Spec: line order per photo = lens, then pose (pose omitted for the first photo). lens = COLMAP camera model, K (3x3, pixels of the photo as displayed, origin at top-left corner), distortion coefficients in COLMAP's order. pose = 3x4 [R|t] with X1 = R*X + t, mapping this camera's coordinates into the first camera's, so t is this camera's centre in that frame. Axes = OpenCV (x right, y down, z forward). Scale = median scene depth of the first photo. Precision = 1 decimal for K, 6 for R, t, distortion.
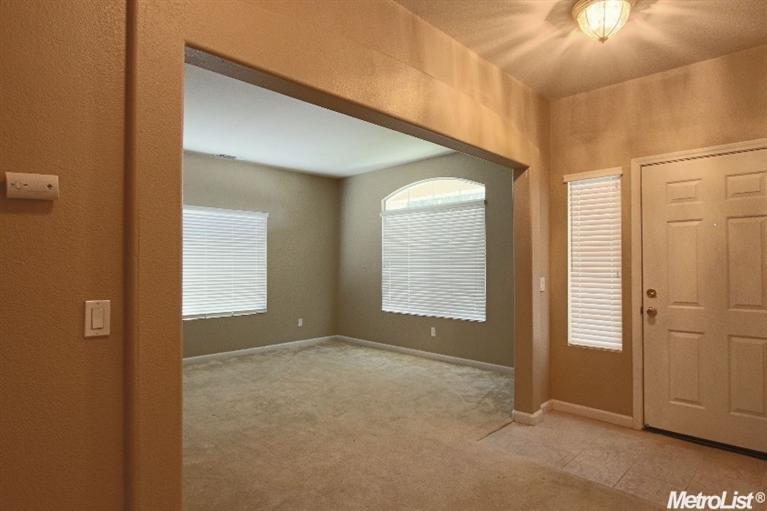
lens RADIAL K [[398.2, 0, 382.5], [0, 398.2, 258.7], [0, 0, 1]] dist [-0.005916, 0.000031]
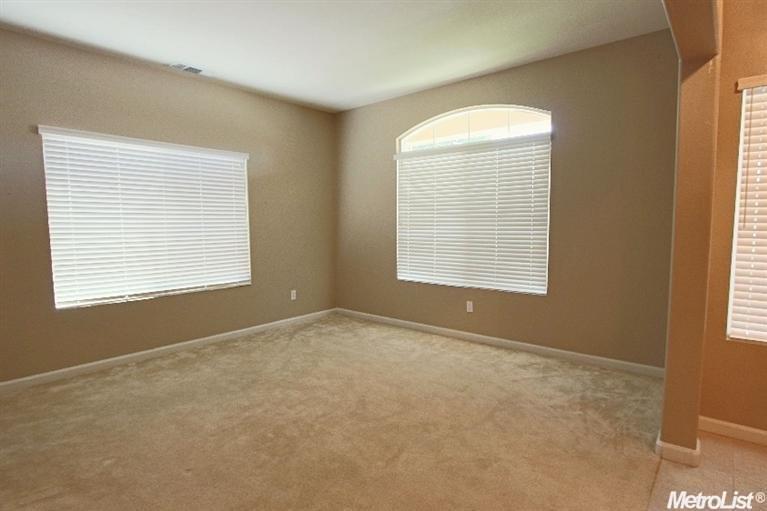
lens RADIAL K [[398.2, 0, 384.6], [0, 398.2, 252.7], [0, 0, 1]] dist [-0.005916, 0.000031]
pose [[0.997009, -0.013056, 0.076174, -0.109529], [0.005990, 0.995717, 0.092256, 0.003992], [-0.077052, -0.091523, 0.992817, 0.263102]]
